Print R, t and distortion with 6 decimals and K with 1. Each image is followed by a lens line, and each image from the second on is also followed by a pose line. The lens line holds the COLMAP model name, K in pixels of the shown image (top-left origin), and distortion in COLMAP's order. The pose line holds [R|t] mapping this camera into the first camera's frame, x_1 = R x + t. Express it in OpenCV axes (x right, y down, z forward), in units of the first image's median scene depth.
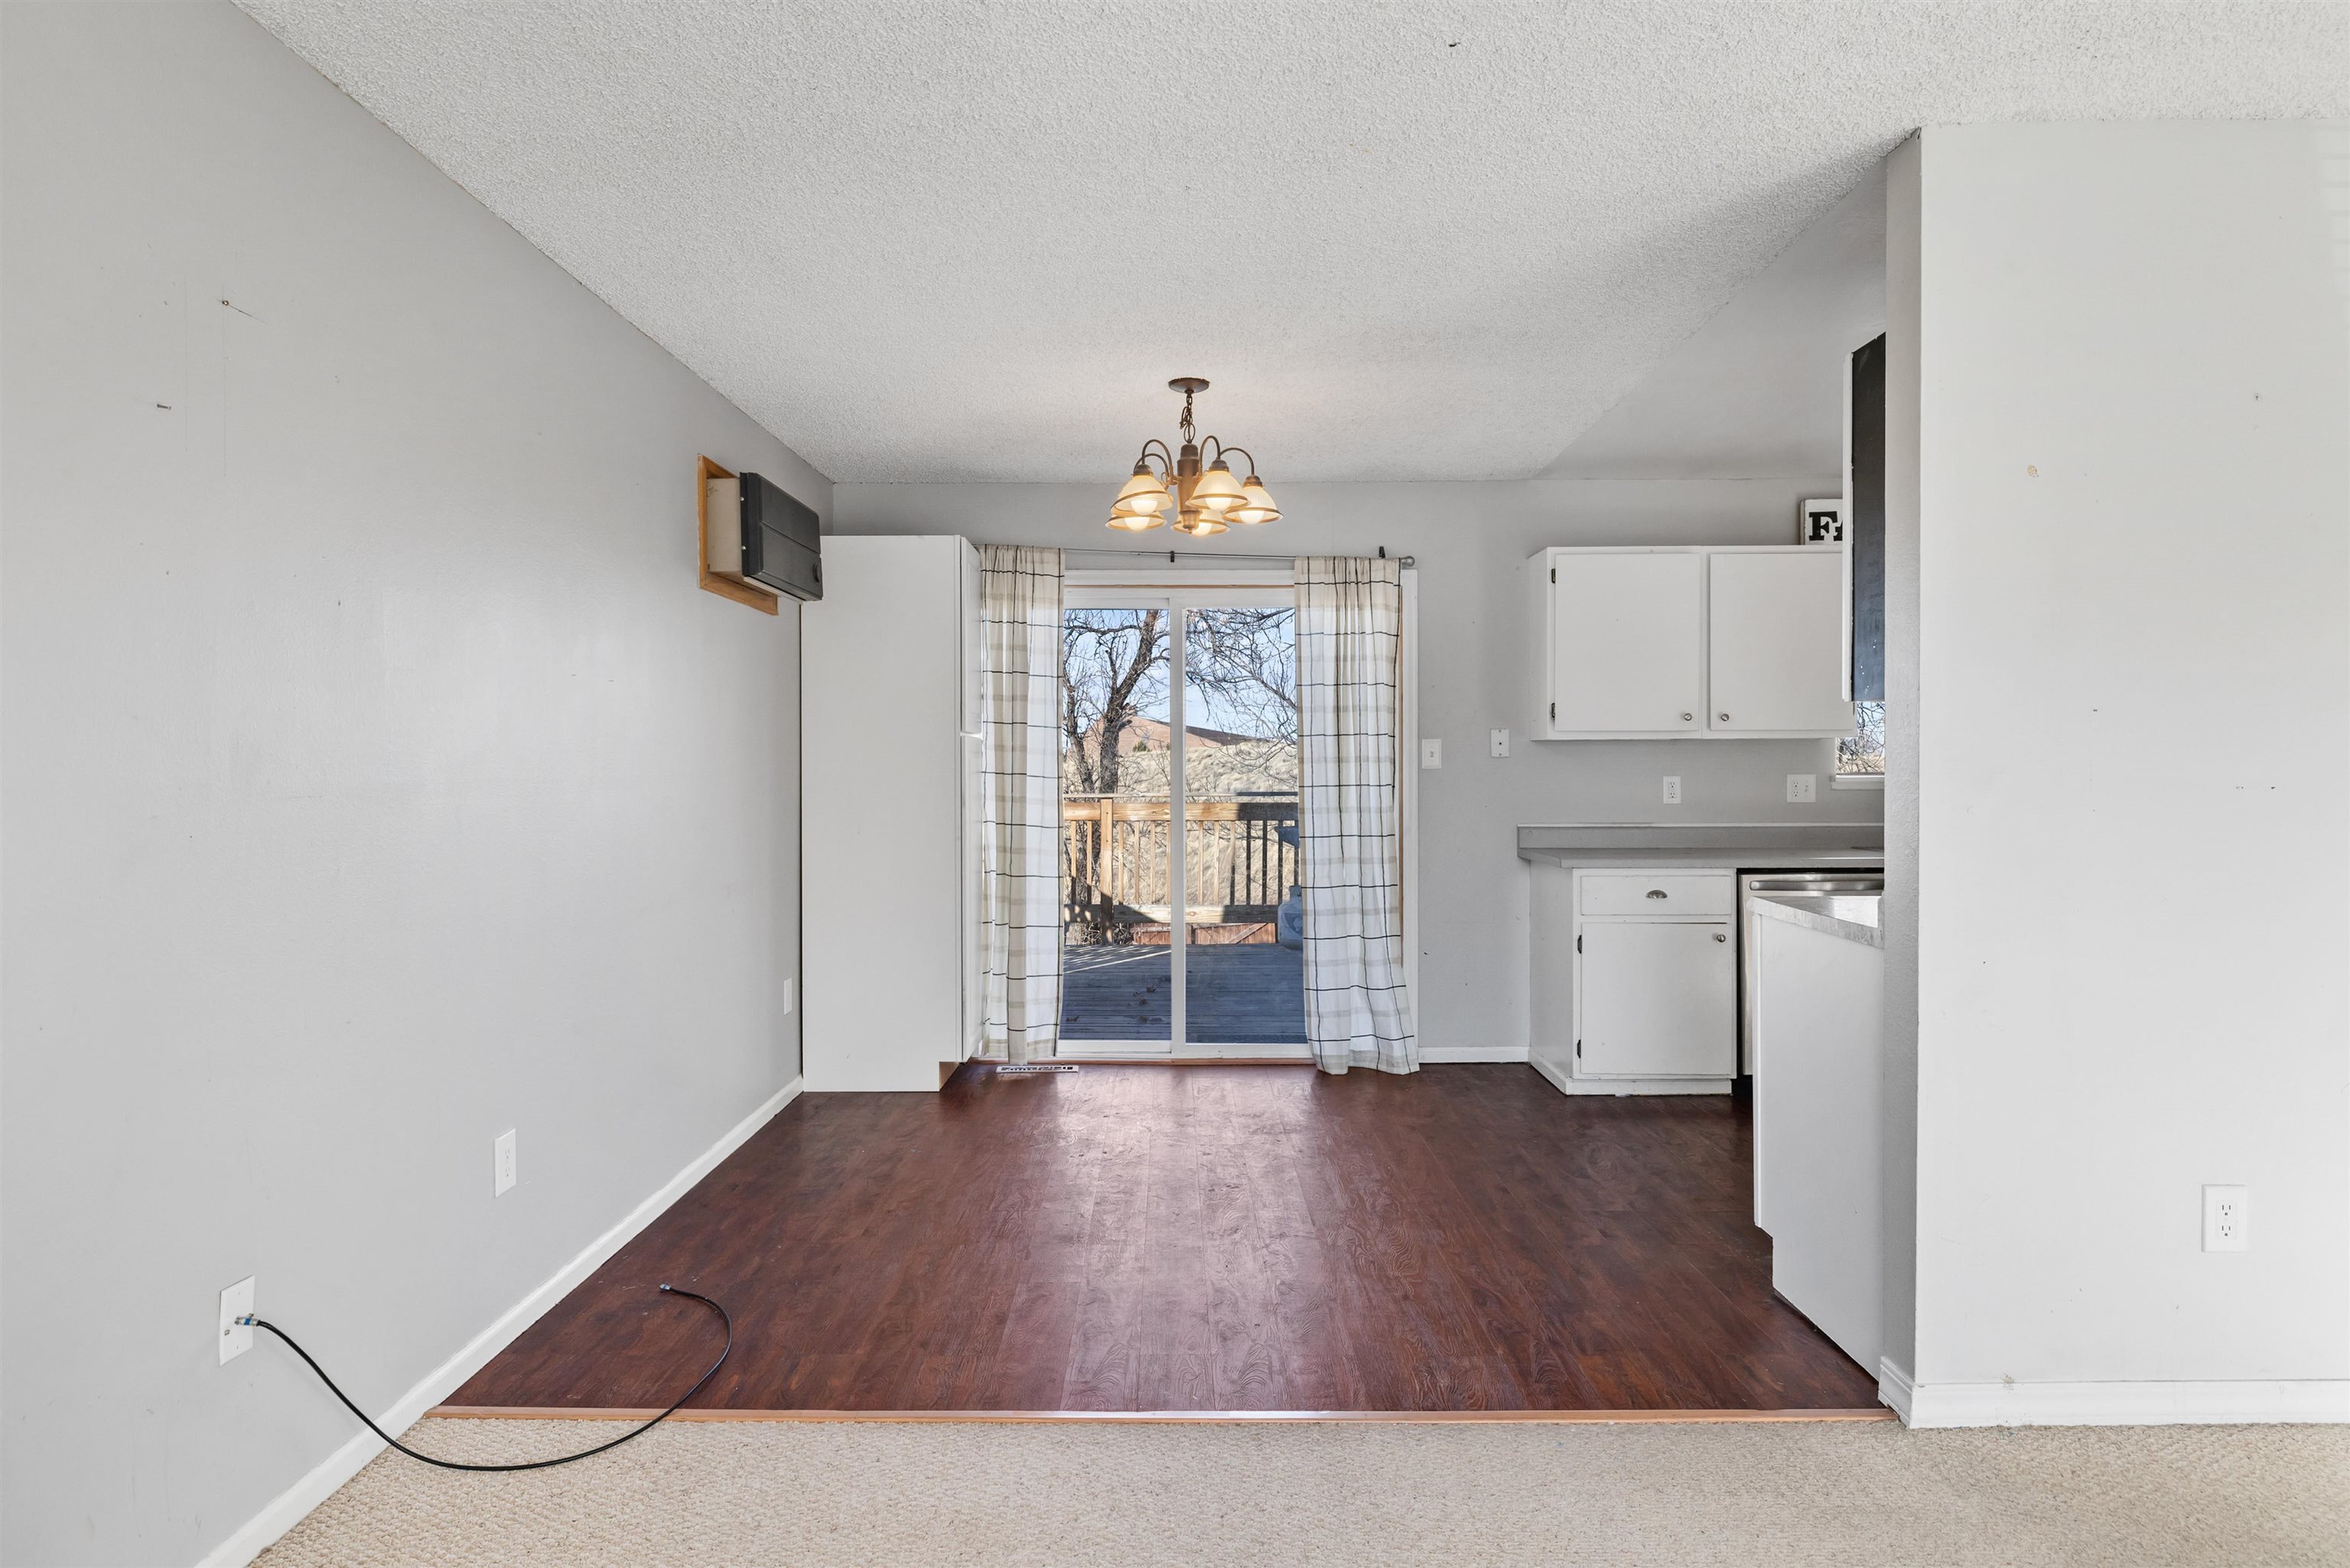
lens RADIAL K [[1323.8, 0, 1165.0], [0, 1323.8, 772.4], [0, 0, 1]] dist [0.003698, 0.000813]
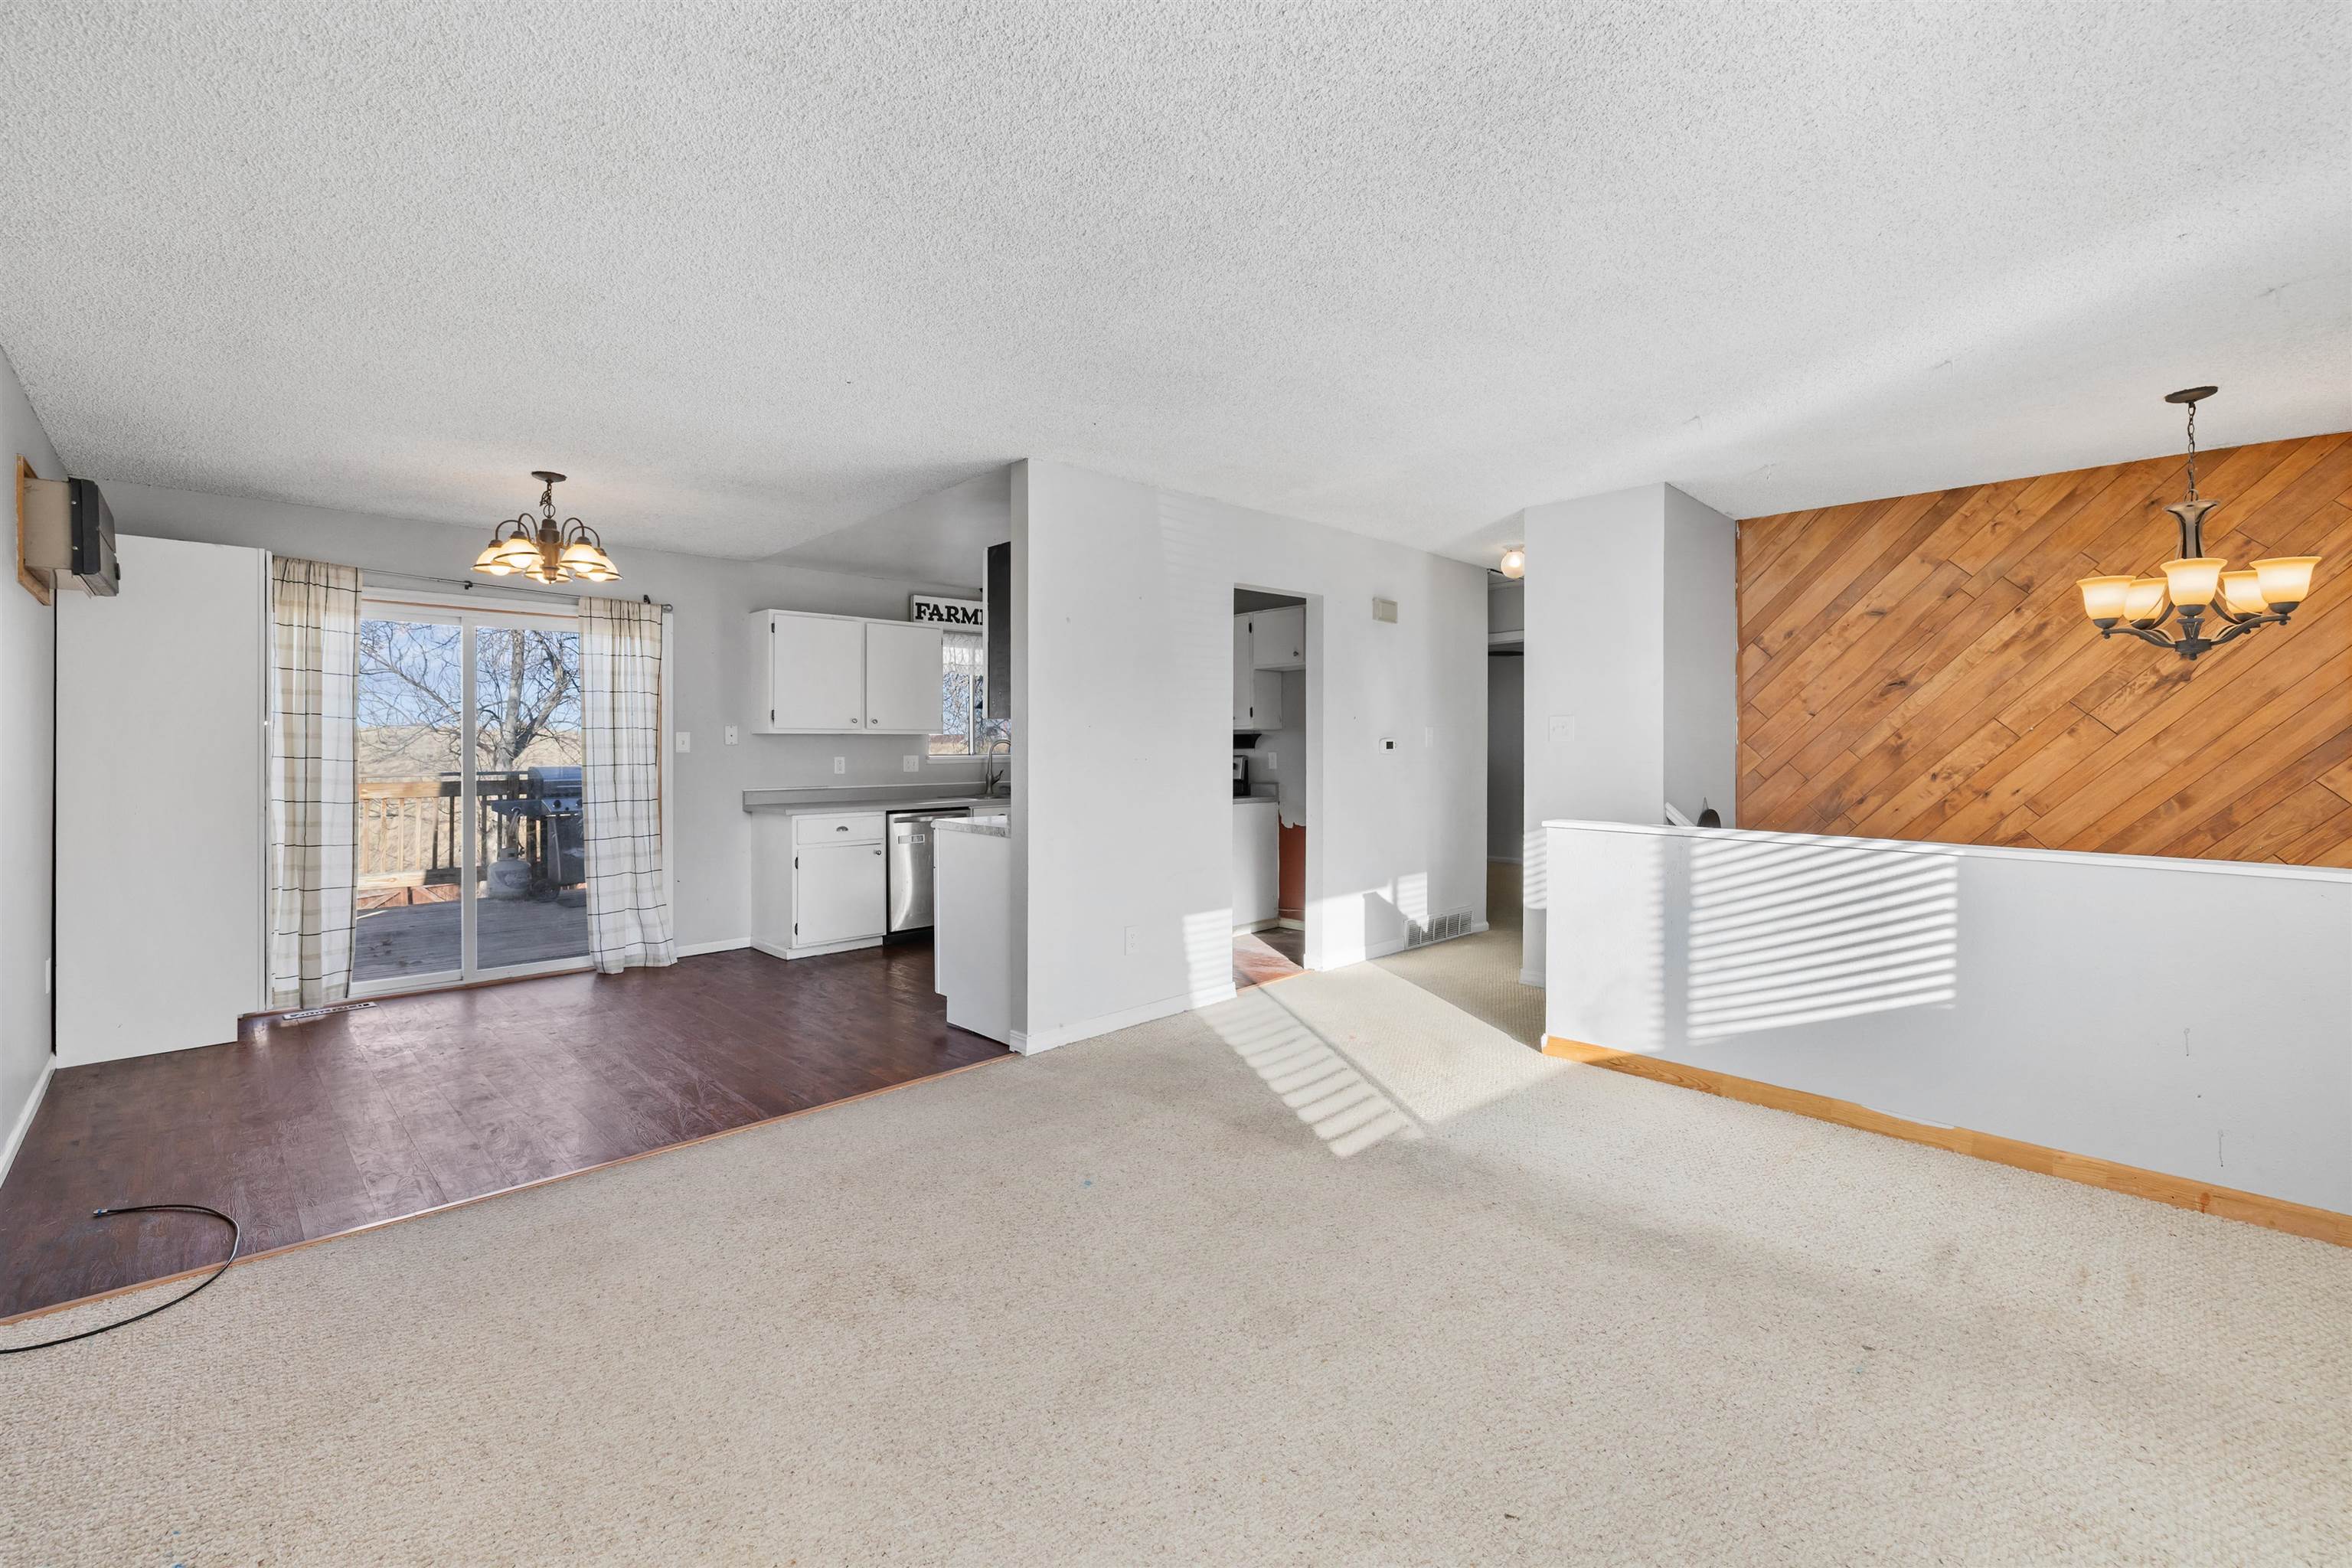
lens RADIAL K [[993.1, 0, 1173.7], [0, 993.1, 752.2], [0, 0, 1]] dist [-0.003700, 0.002055]
pose [[0.705885, -0.002209, 0.708323, -0.197867], [0.003904, 0.999992, -0.000772, -0.000313], [-0.708316, 0.003310, 0.705888, -0.150971]]
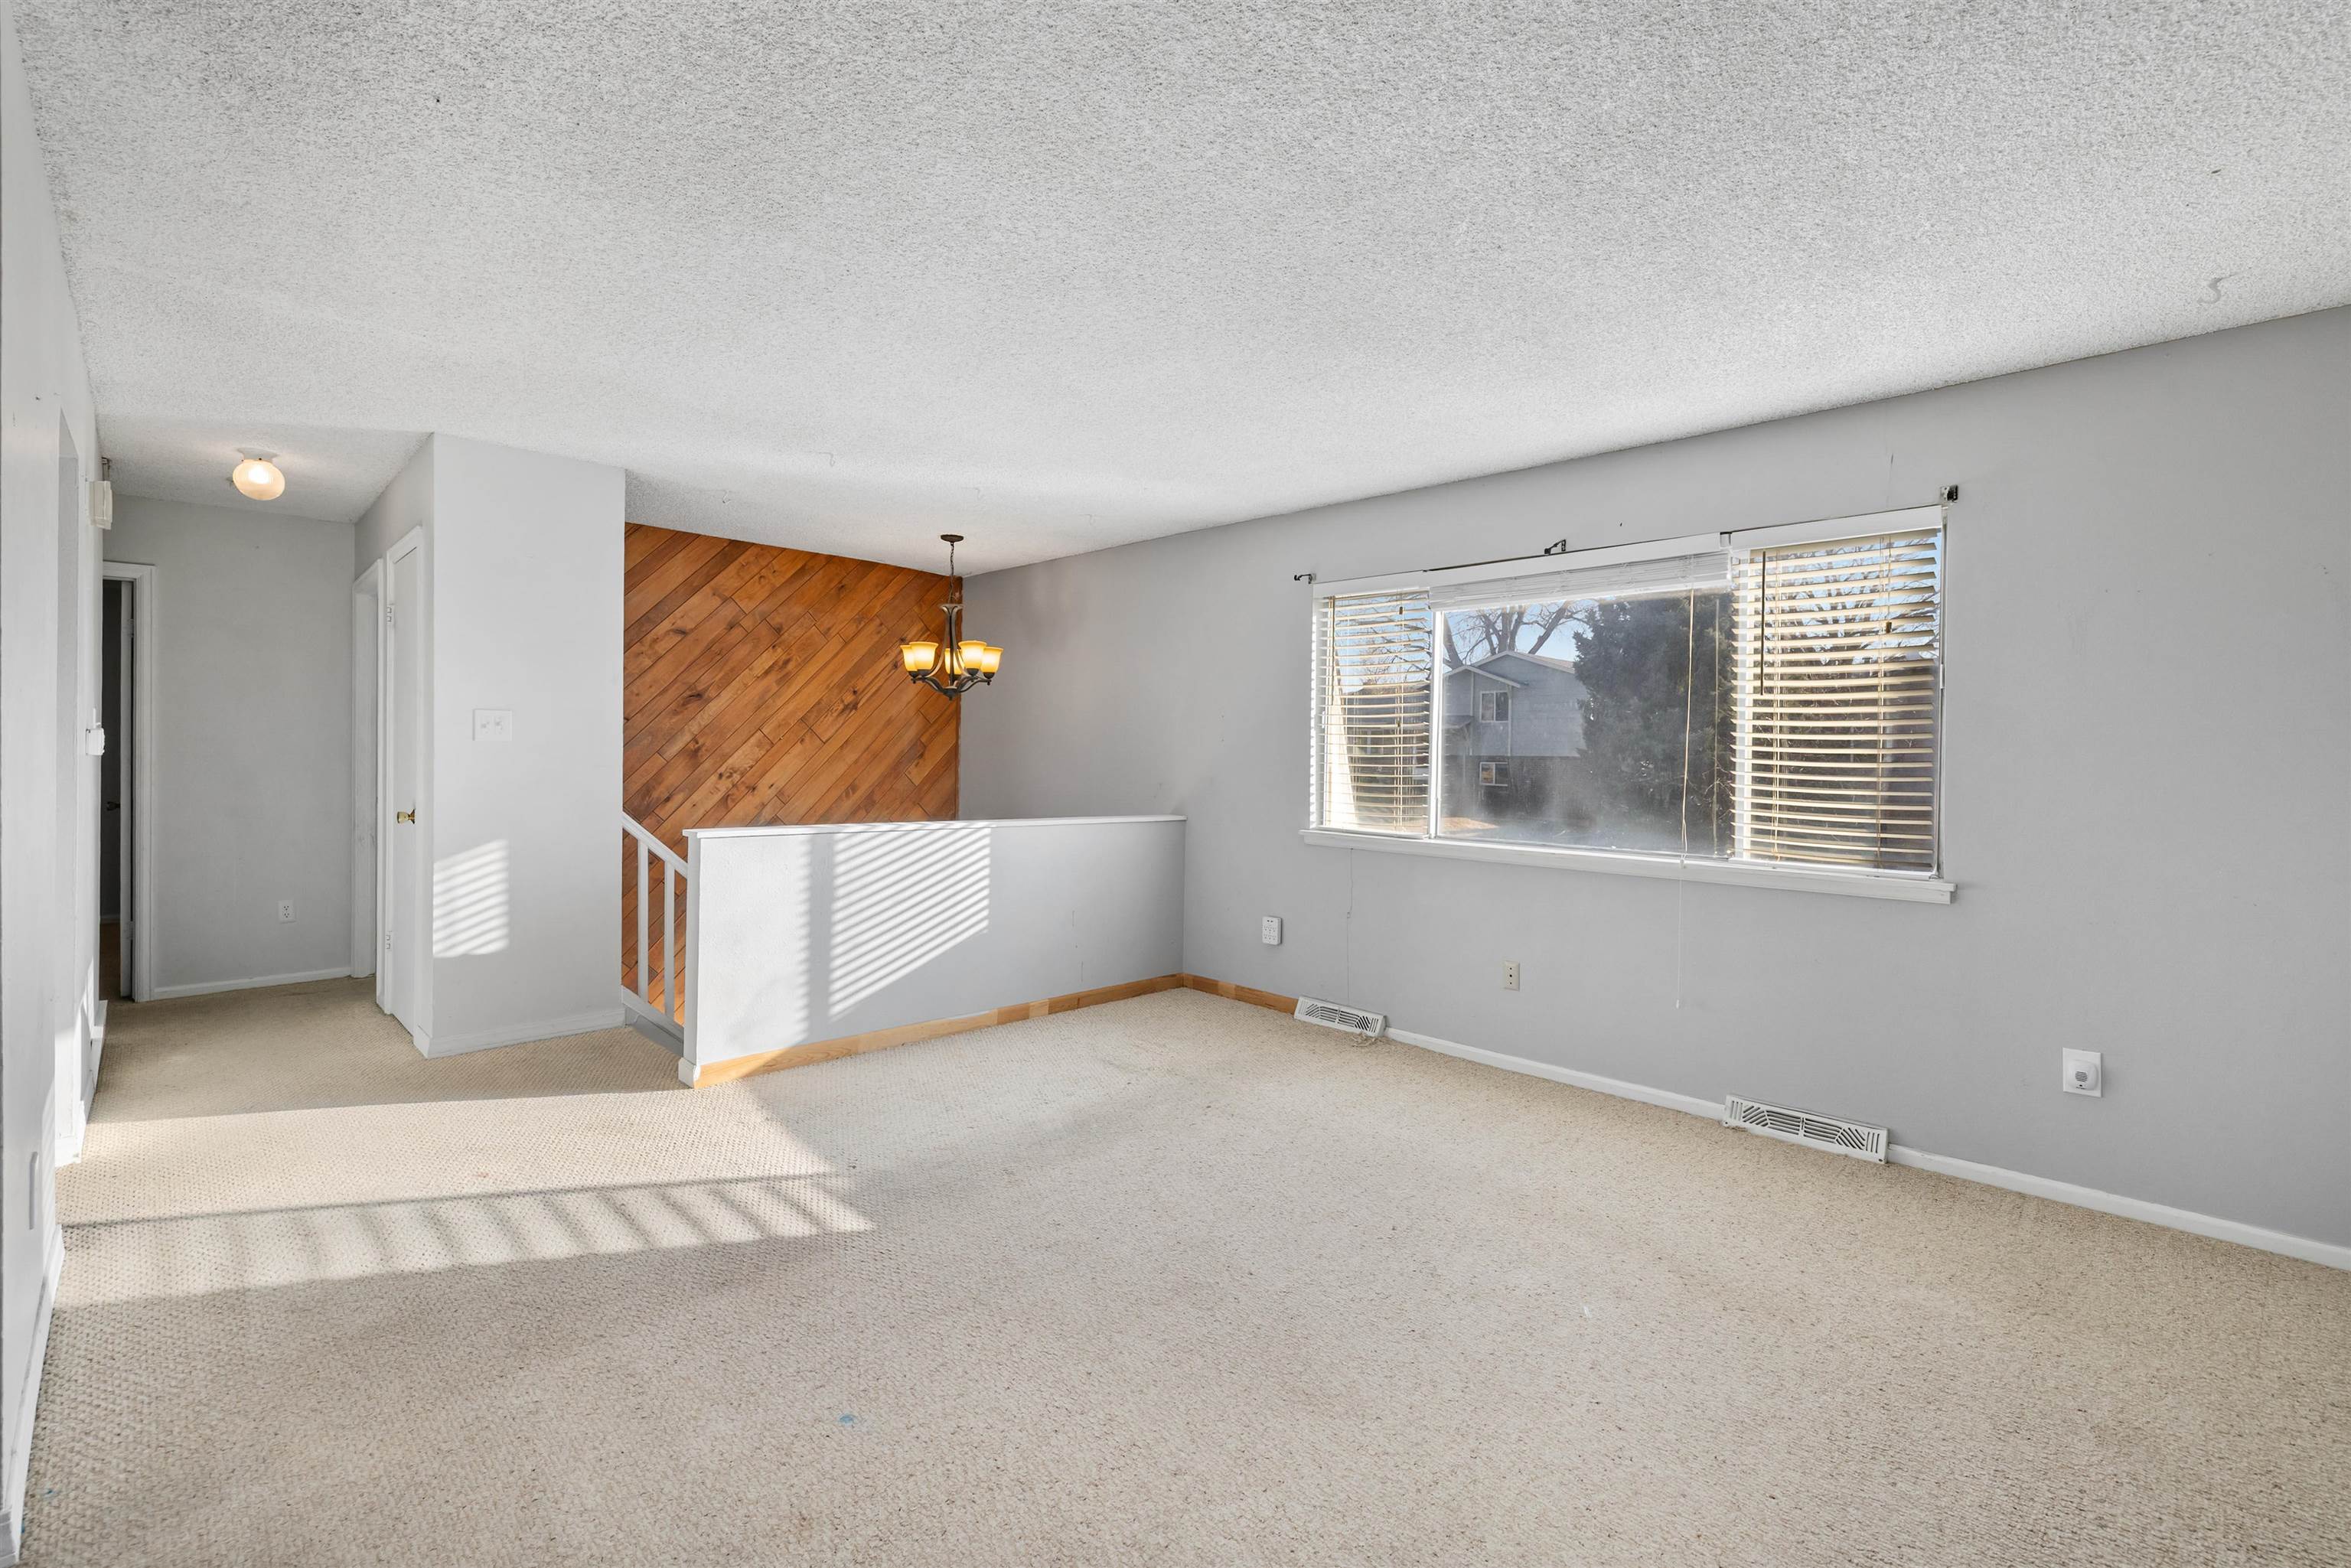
lens RADIAL K [[992.7, 0, 1168.5], [0, 992.7, 766.1], [0, 0, 1]] dist [-0.003700, 0.002055]
pose [[-0.715709, -0.016418, 0.698206, -0.176742], [-0.006372, 0.999836, 0.016979, -0.008330], [-0.698370, 0.007703, -0.715696, 0.438993]]
